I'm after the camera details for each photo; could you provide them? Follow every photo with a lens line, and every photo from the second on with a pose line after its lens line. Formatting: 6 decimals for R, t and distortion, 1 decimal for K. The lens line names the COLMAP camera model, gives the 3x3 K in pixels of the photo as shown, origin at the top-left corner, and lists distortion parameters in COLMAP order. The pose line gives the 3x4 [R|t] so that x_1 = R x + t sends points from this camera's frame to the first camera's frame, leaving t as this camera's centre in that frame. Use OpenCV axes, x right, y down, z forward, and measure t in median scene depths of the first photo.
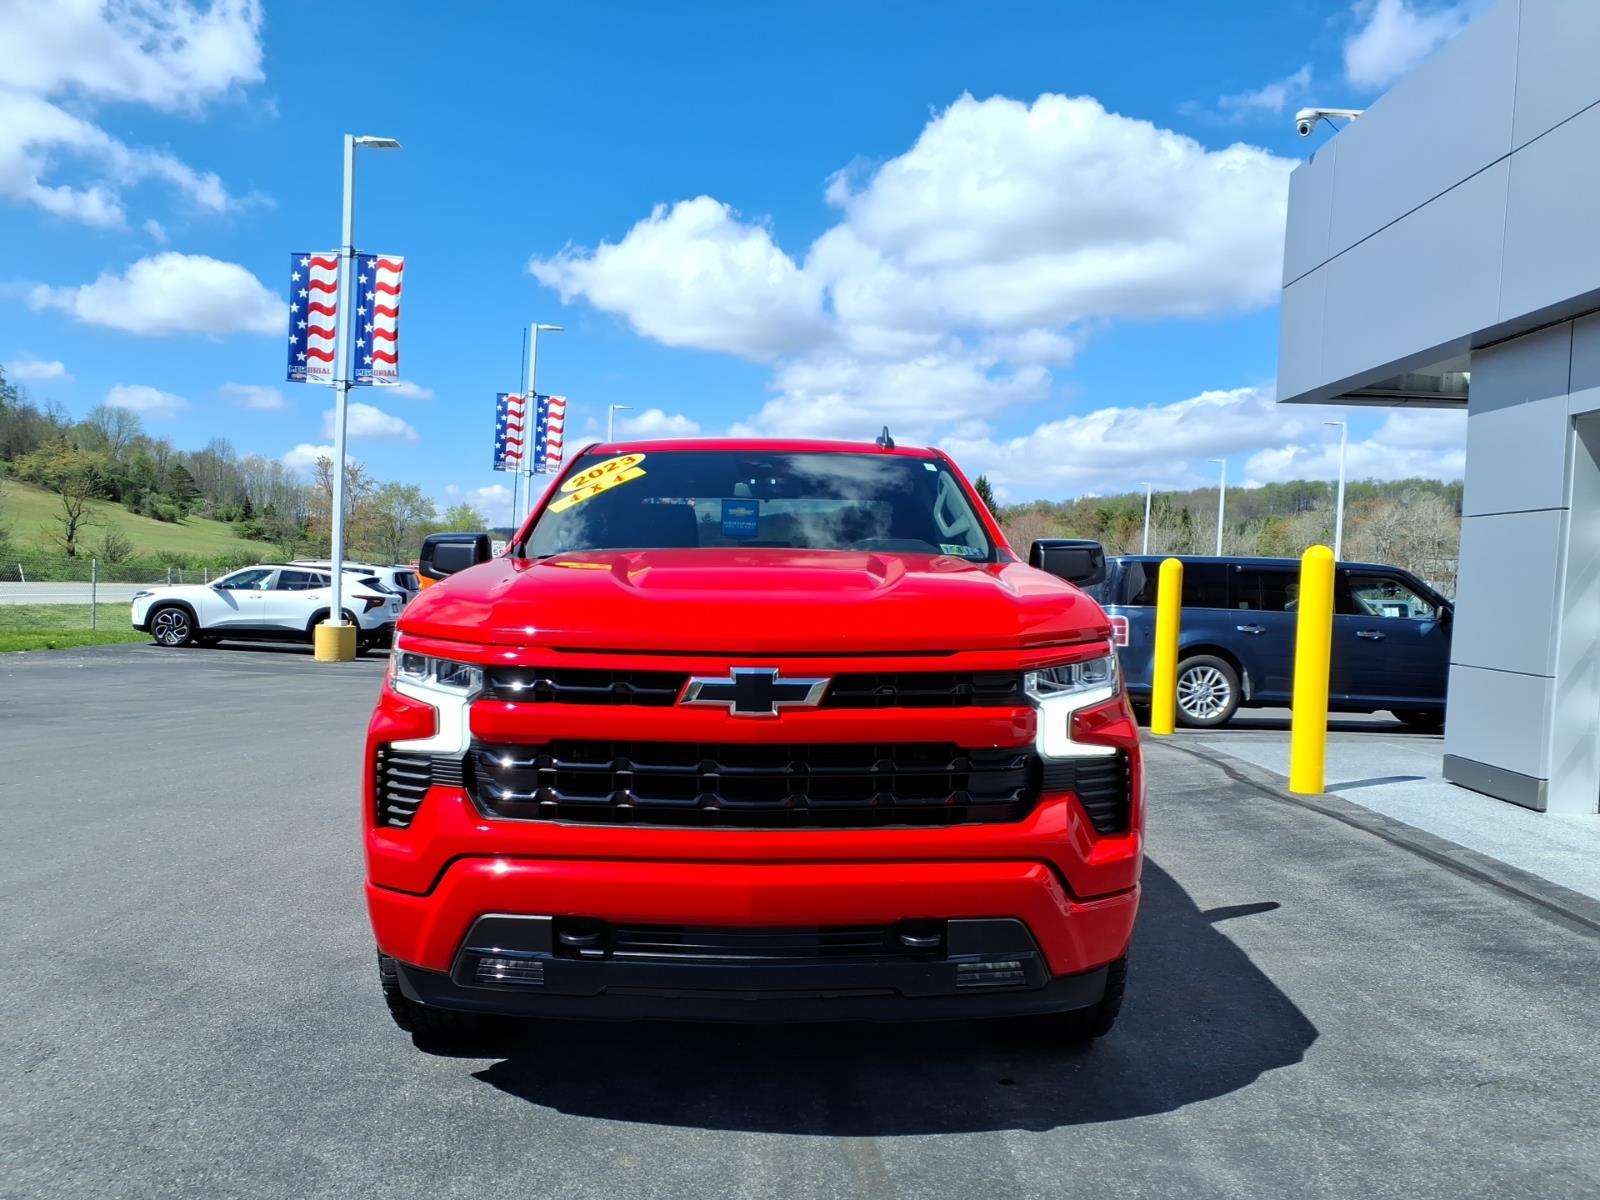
lens RADIAL K [[1308.0, 0, 796.9], [0, 1308.0, 604.7], [0, 0, 1]] dist [0.041197, -0.064775]
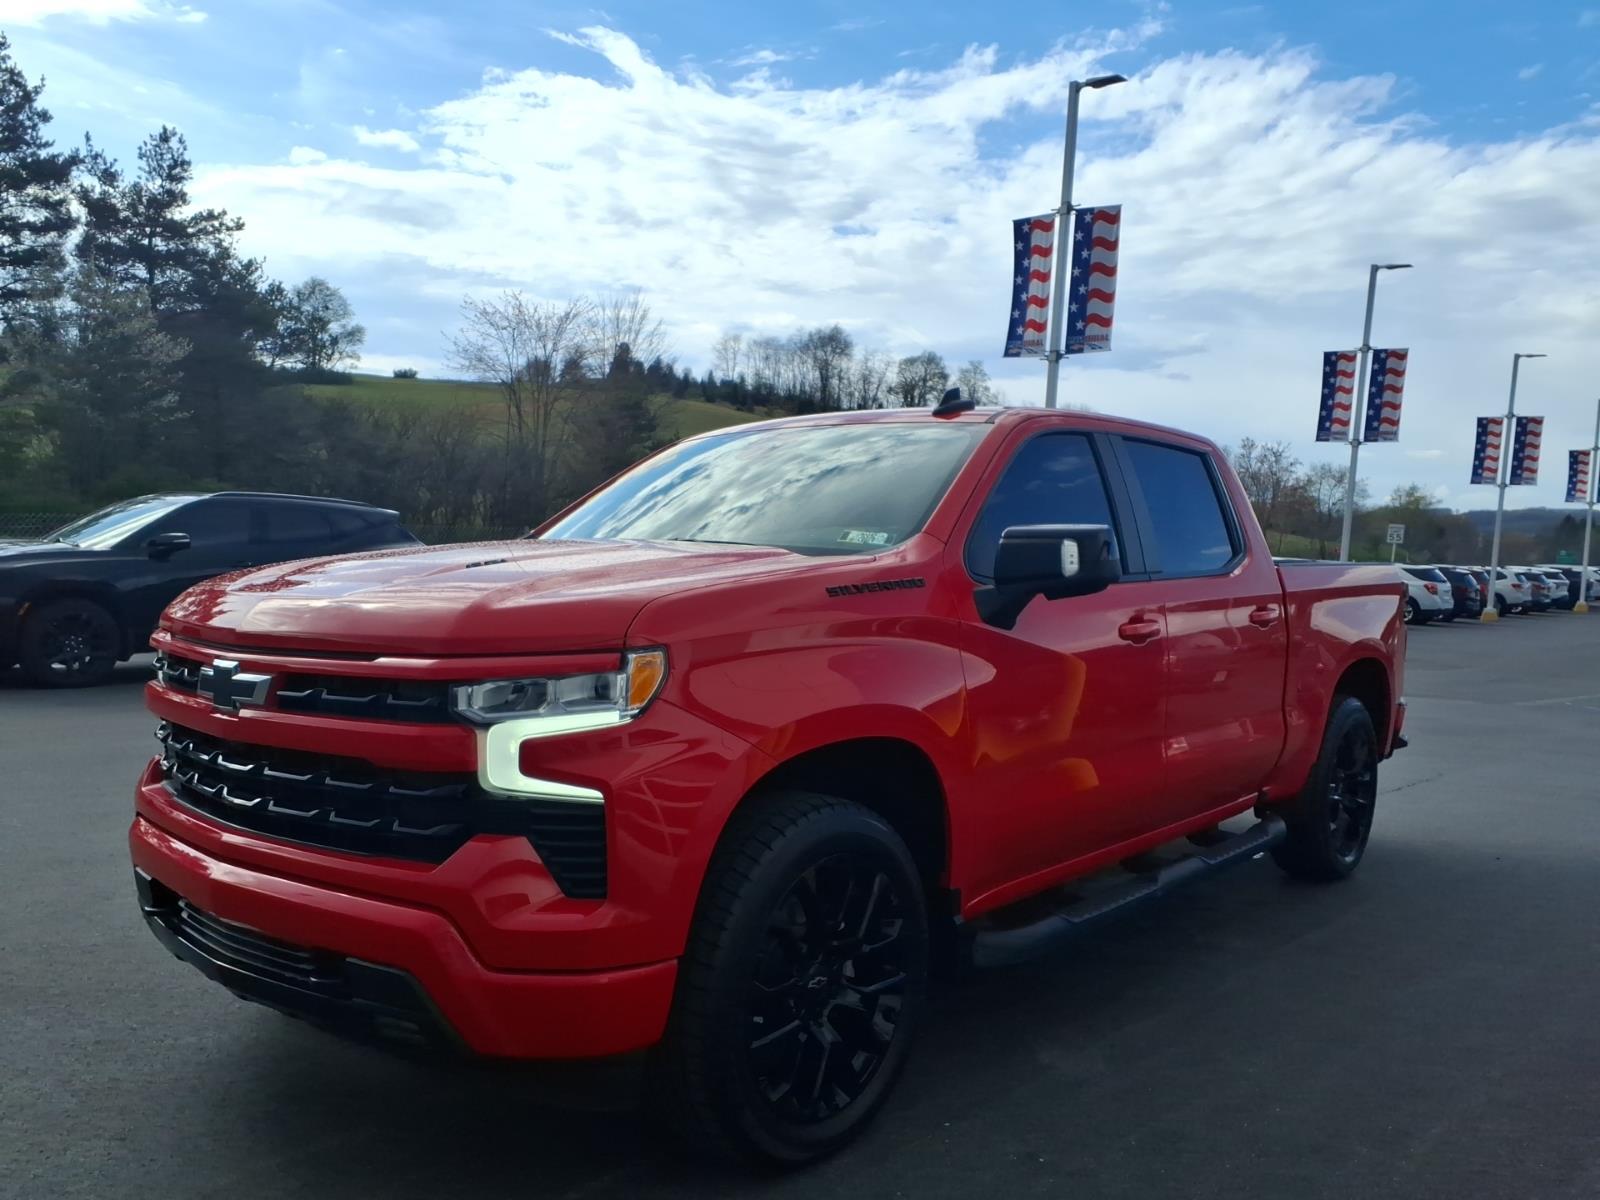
lens RADIAL K [[1308.0, 0, 796.0], [0, 1308.0, 622.2], [0, 0, 1]] dist [0.009455, -0.011510]
pose [[0.745088, 0.041096, -0.665698, 0.145030], [-0.025866, 0.999130, 0.032729, -0.003032], [0.666464, -0.007167, 0.745503, 0.183886]]
